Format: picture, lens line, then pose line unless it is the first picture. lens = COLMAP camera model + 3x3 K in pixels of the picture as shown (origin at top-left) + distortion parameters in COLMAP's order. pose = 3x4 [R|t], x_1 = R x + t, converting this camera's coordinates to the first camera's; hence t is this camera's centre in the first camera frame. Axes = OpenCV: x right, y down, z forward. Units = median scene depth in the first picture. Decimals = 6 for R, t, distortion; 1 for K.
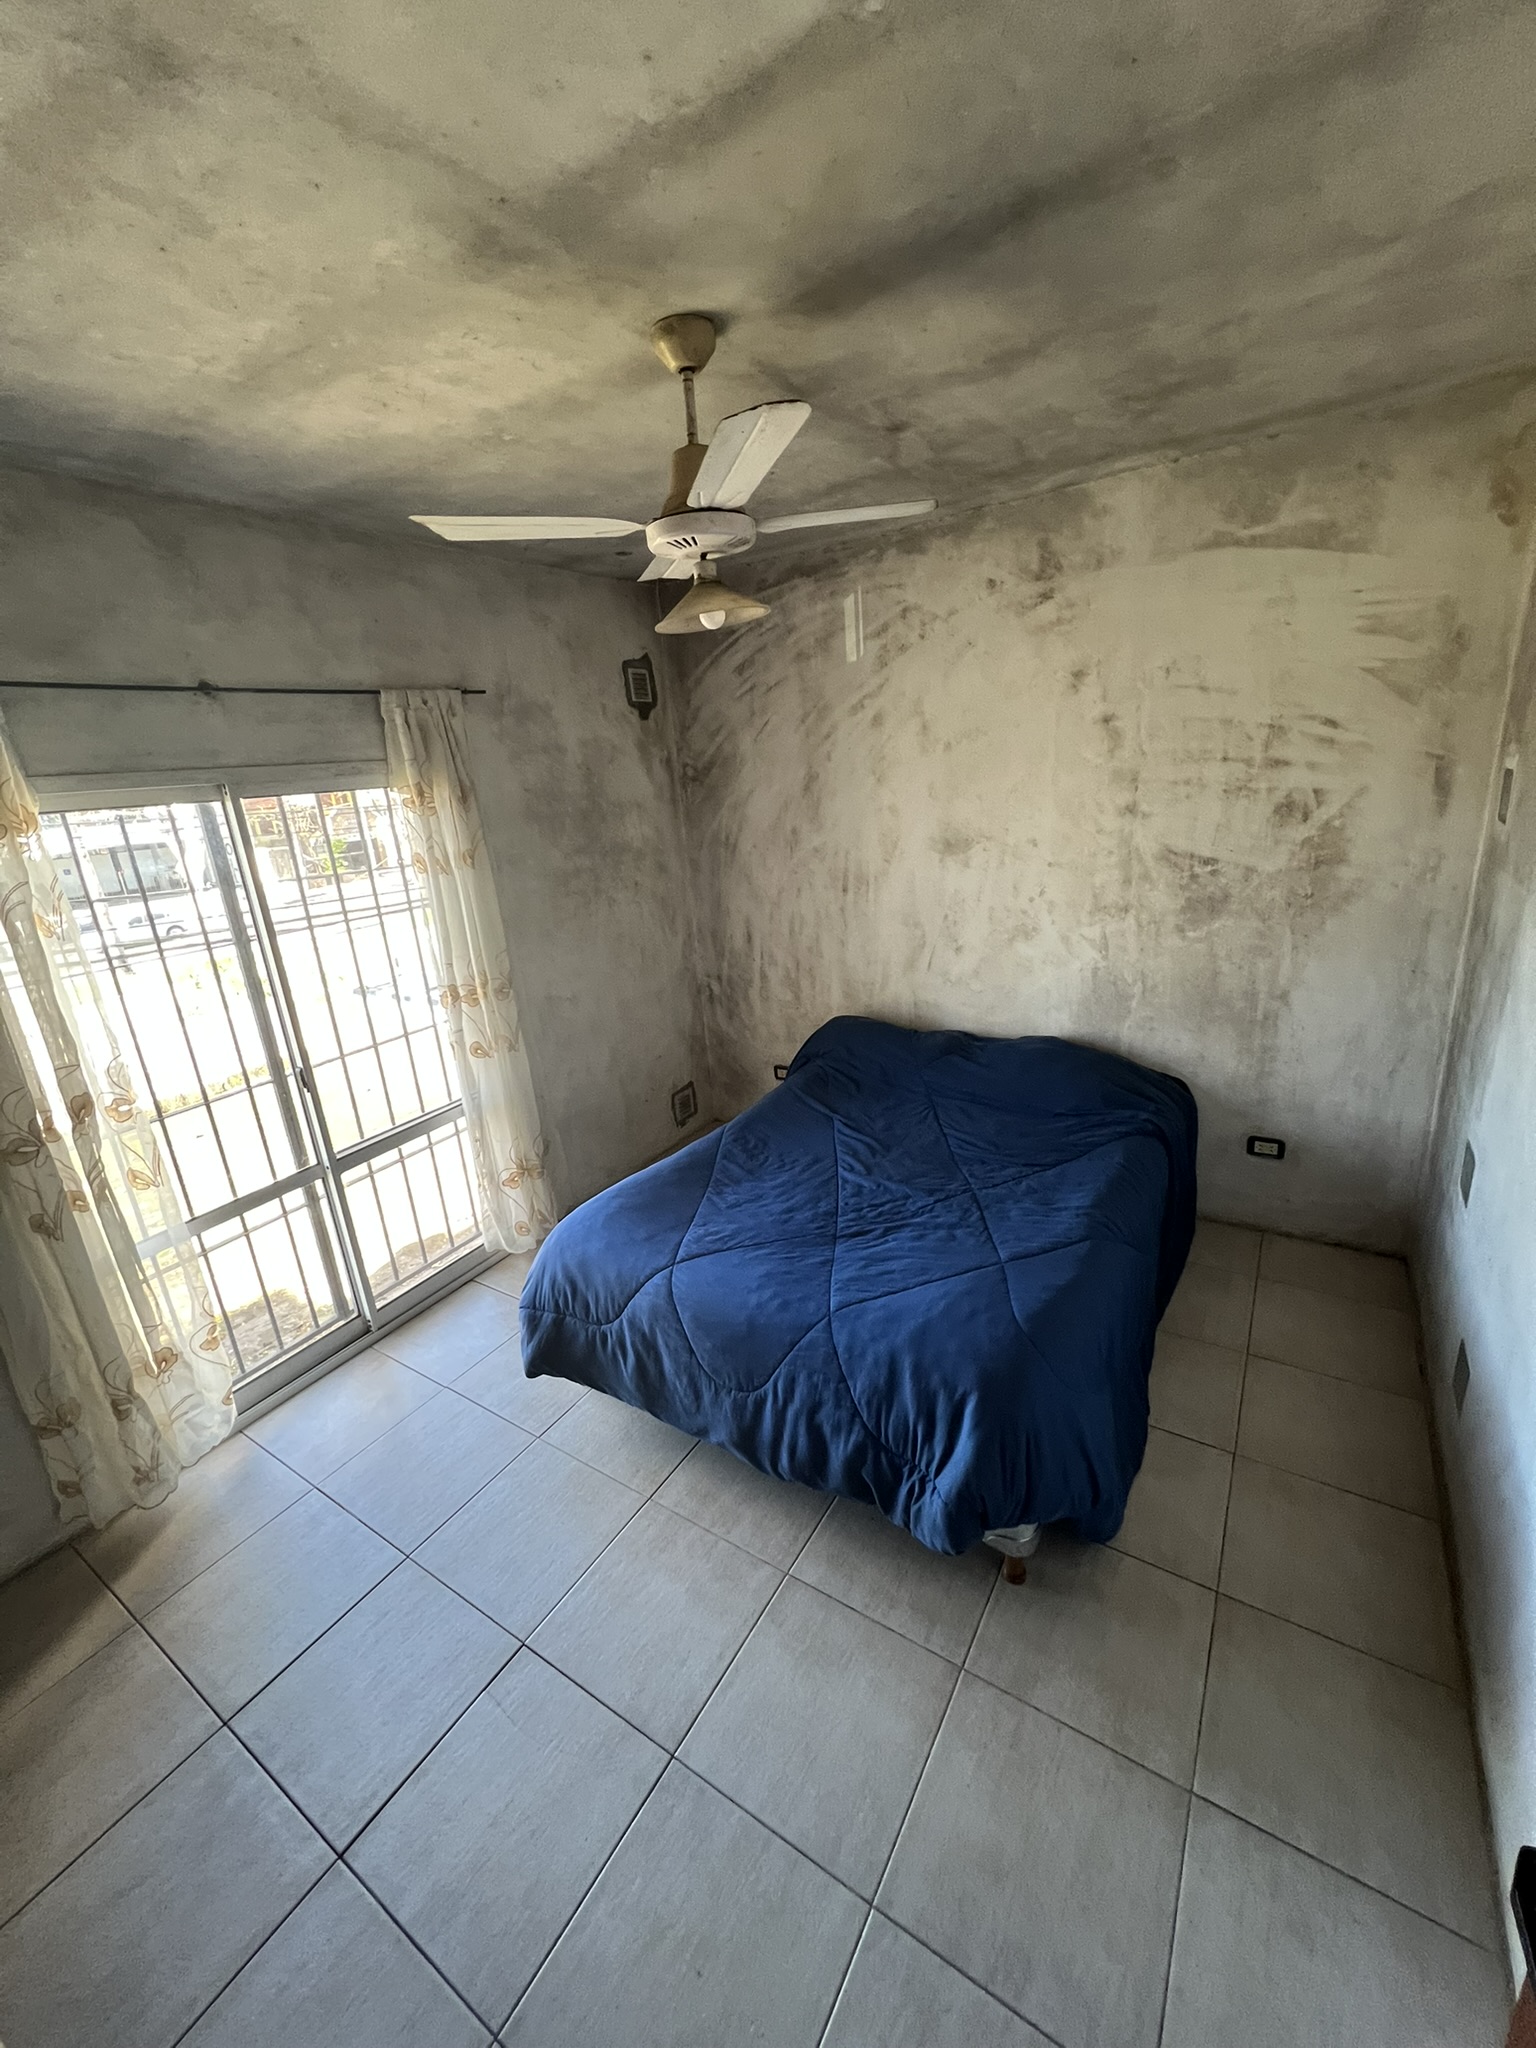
lens RADIAL K [[822.9, 0, 769.2], [0, 822.9, 1021.8], [0, 0, 1]] dist [-0.001370, -0.000164]
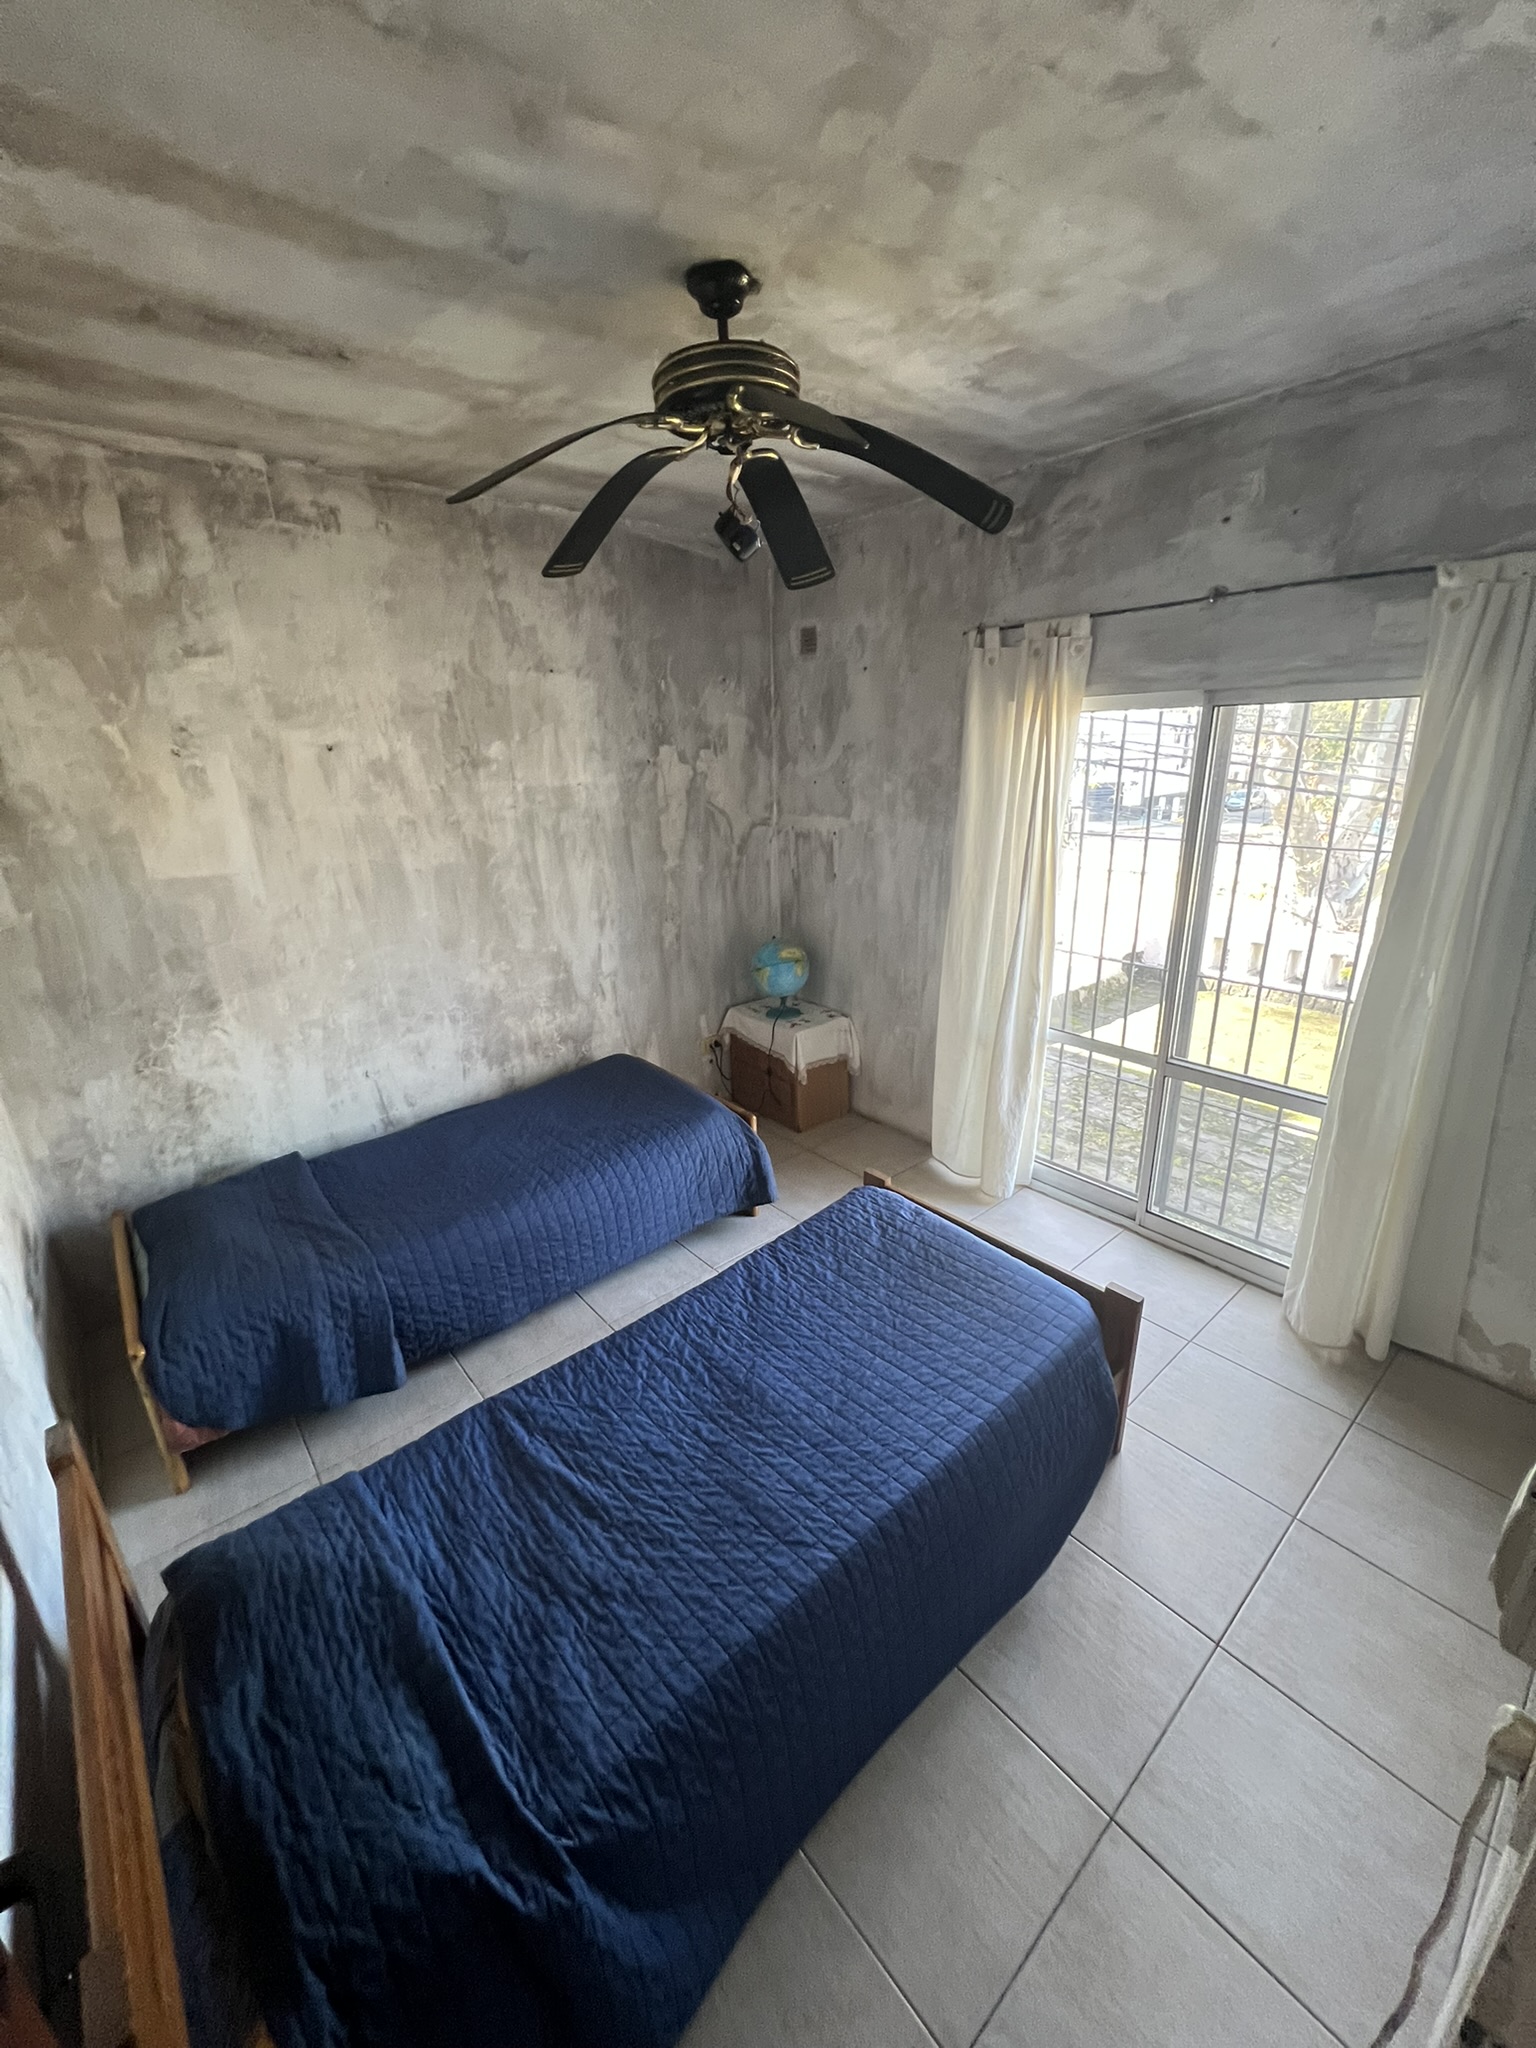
lens RADIAL K [[822.9, 0, 770.6], [0, 822.9, 1019.8], [0, 0, 1]] dist [-0.001370, -0.000164]
pose [[-0.272424, 0.395056, -0.877334, 0.493735], [-0.240731, 0.854837, 0.459676, -0.229079], [0.931576, 0.336428, -0.137776, 0.629021]]
